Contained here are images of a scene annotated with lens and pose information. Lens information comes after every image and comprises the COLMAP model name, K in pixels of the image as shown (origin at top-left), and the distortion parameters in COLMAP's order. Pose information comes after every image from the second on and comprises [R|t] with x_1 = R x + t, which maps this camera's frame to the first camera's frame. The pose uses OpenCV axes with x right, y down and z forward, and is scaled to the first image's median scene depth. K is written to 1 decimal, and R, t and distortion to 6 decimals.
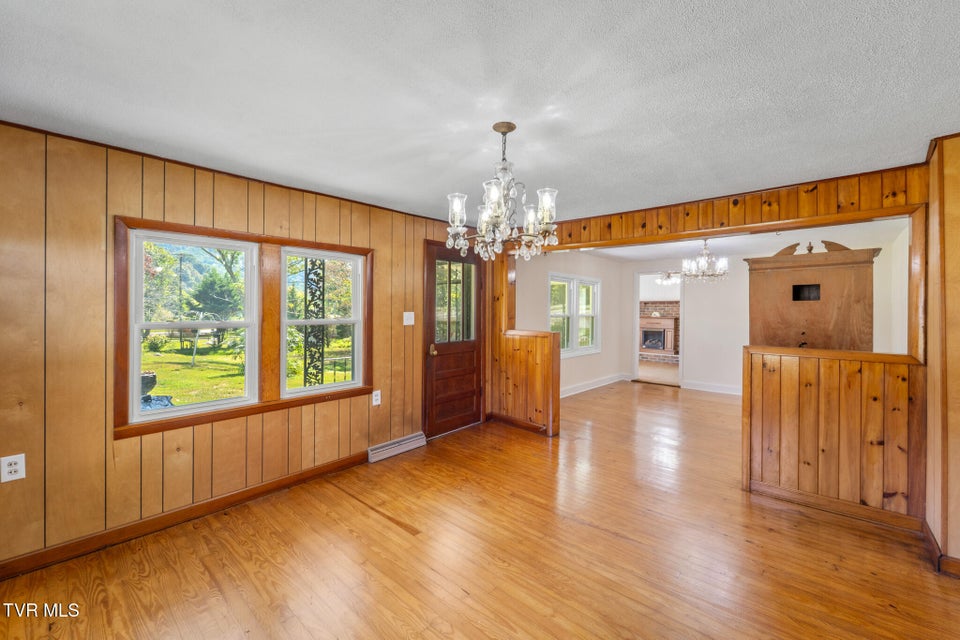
lens RADIAL K [[385.1, 0, 479.2], [0, 385.1, 330.2], [0, 0, 1]] dist [-0.000479, -0.000465]
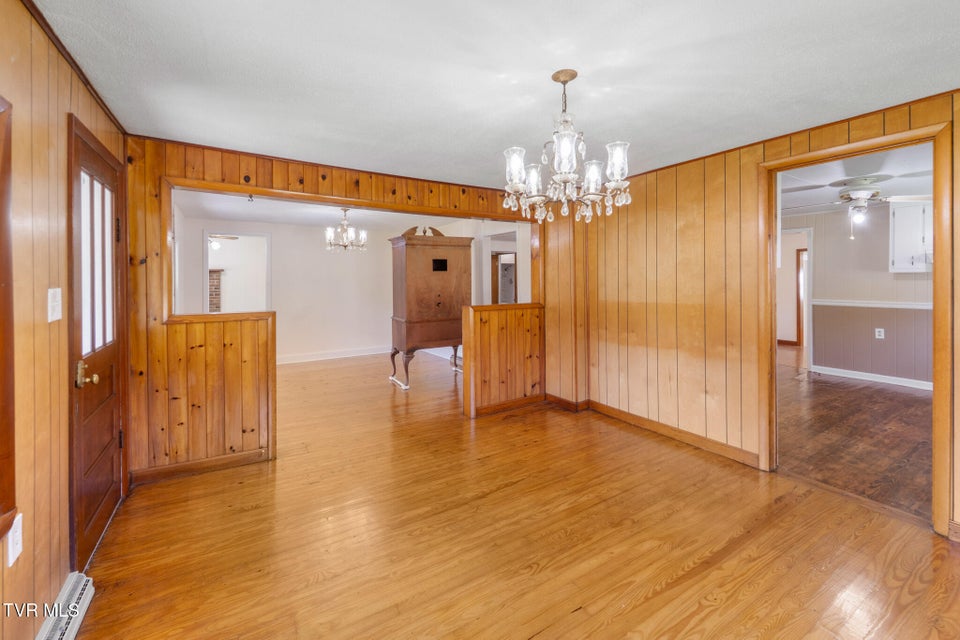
lens RADIAL K [[404.4, 0, 481.8], [0, 404.4, 297.9], [0, 0, 1]] dist [-0.000152, -0.000037]
pose [[0.273582, -0.050106, 0.960543, -0.518164], [0.061797, 0.997495, 0.034432, -0.026154], [-0.959861, 0.049939, 0.275993, 0.525554]]
